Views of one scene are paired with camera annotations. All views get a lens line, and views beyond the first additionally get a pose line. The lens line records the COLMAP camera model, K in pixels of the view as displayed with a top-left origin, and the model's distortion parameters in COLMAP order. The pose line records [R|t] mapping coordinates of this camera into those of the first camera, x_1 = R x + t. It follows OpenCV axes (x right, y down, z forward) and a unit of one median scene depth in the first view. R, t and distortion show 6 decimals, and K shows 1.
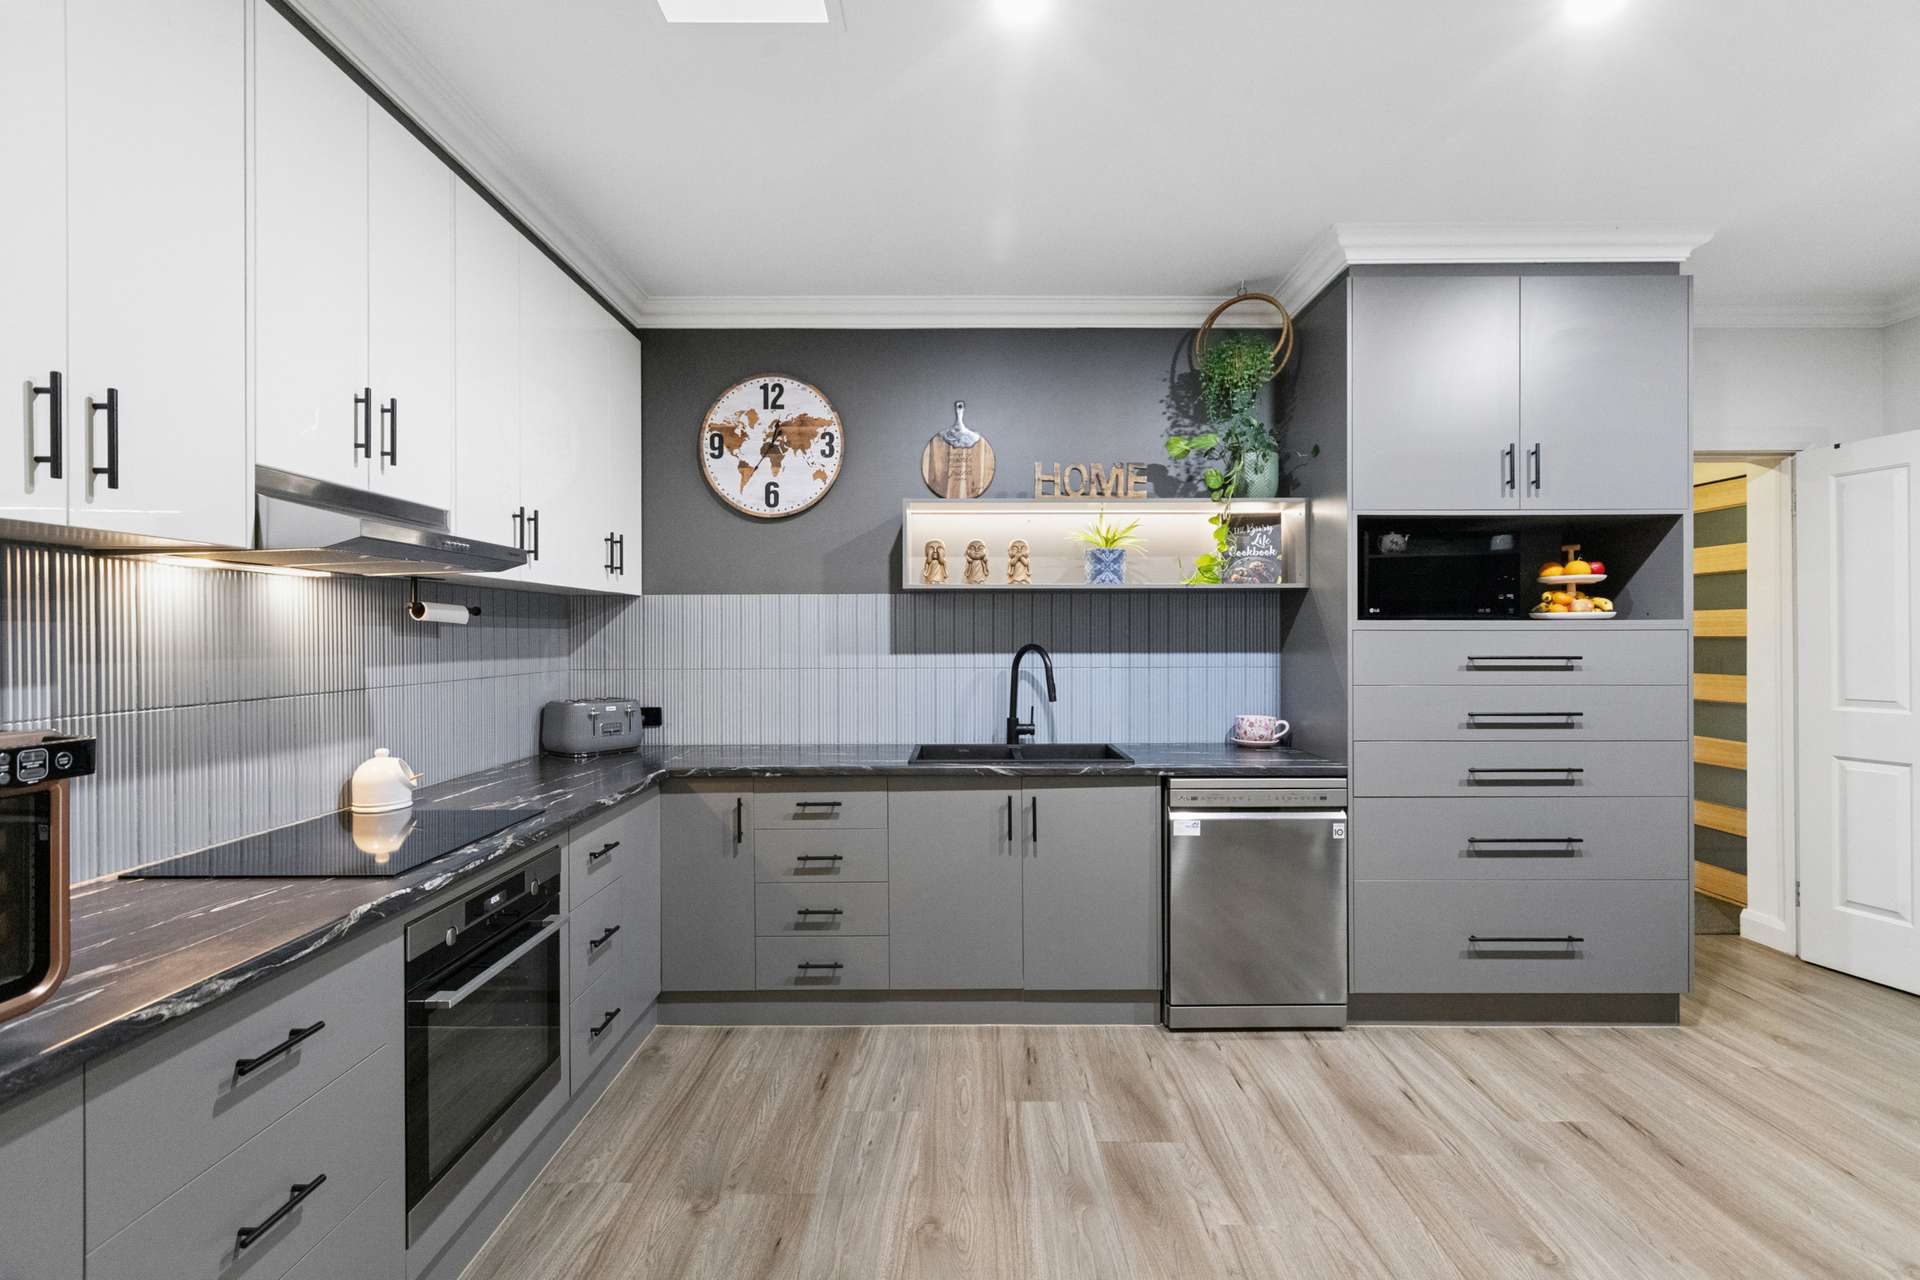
lens RADIAL K [[863.3, 0, 968.7], [0, 863.3, 639.2], [0, 0, 1]] dist [-0.000583, -0.000017]
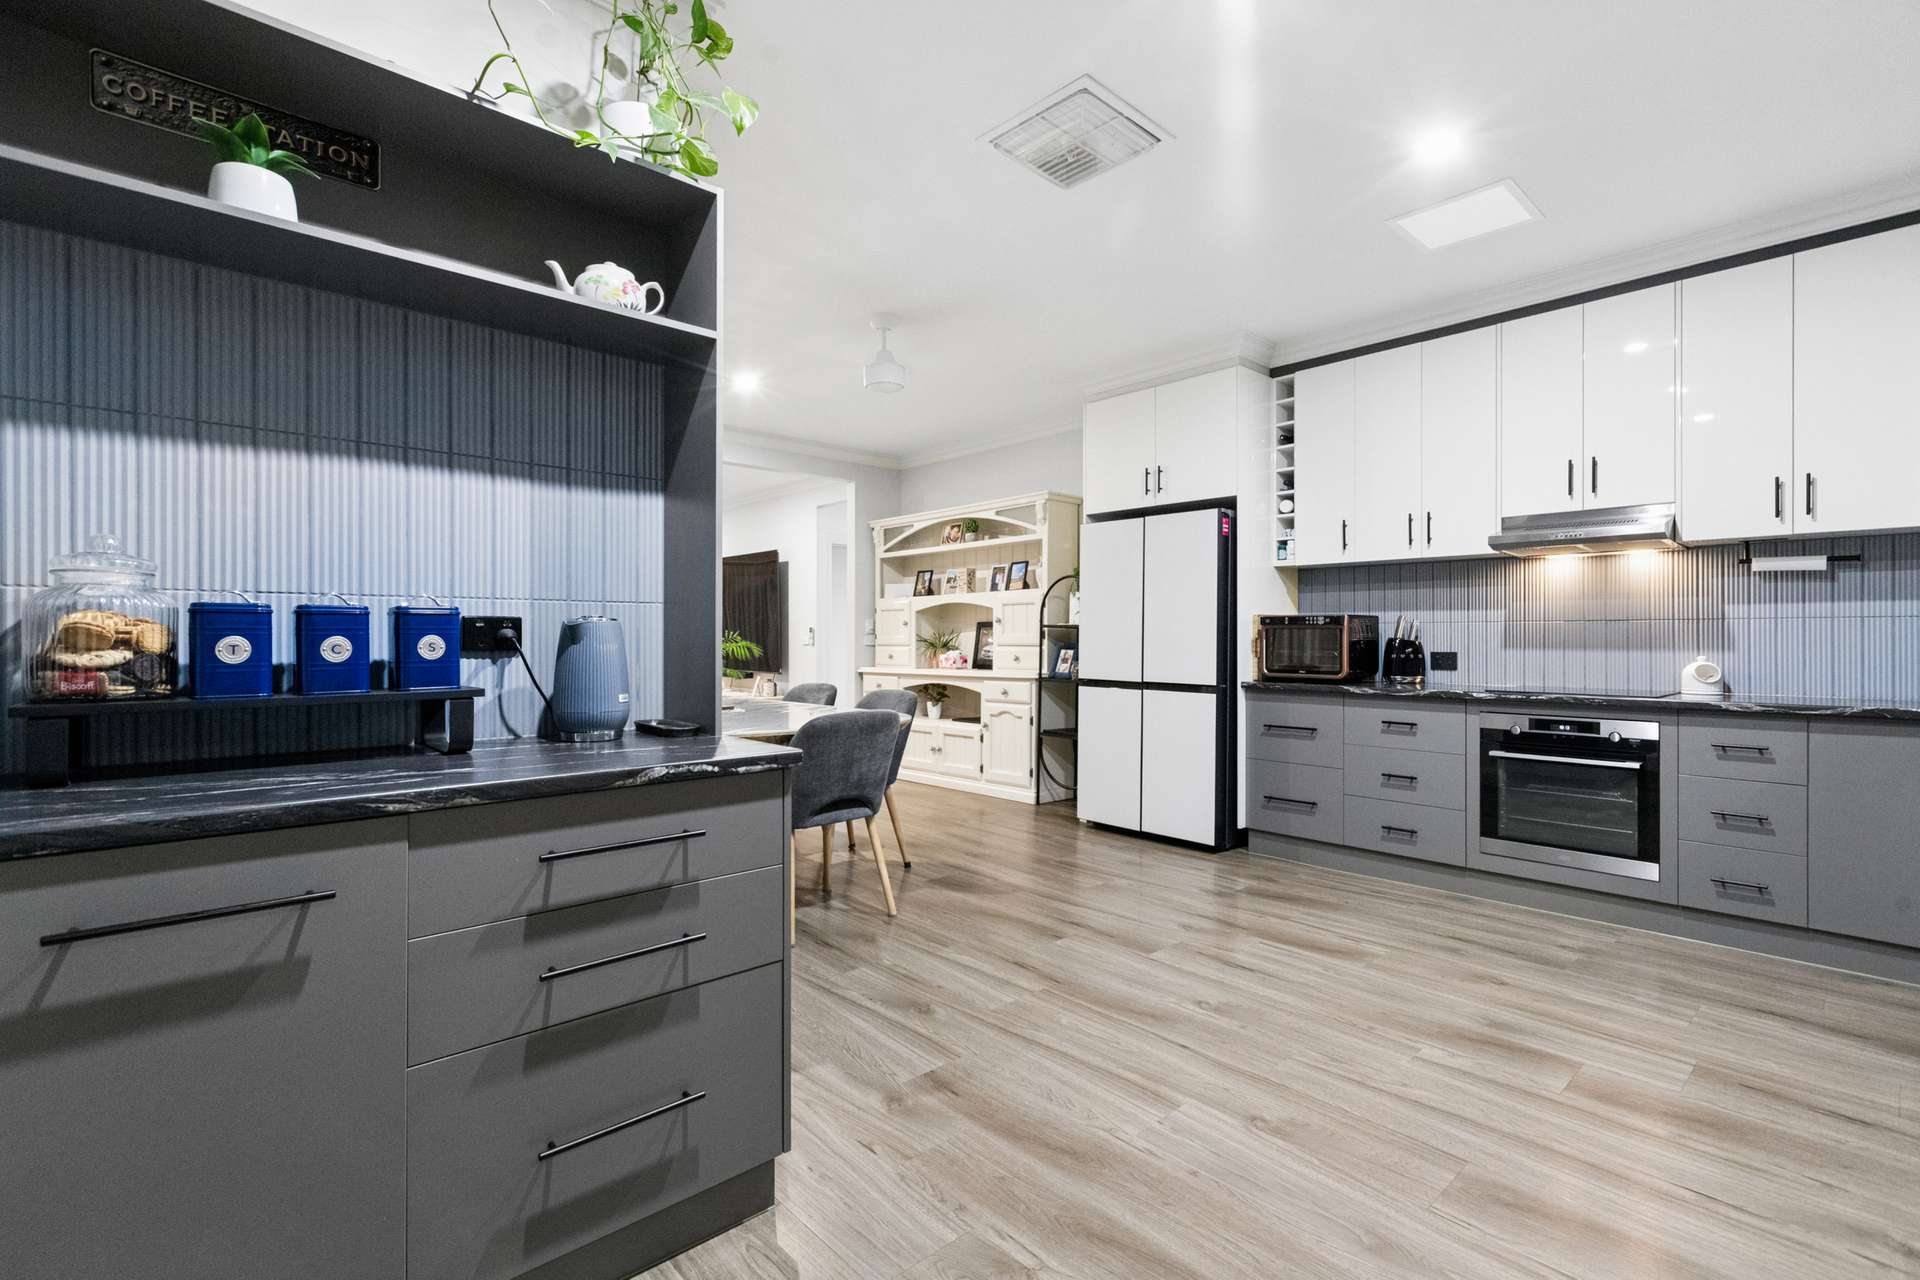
lens RADIAL K [[863.3, 0, 968.7], [0, 863.3, 639.2], [0, 0, 1]] dist [-0.000583, -0.000017]
pose [[-0.737042, 0.004664, -0.675831, 1.524489], [-0.003910, 0.999930, 0.011165, 0.094466], [0.675836, 0.010871, -0.736972, 1.412892]]
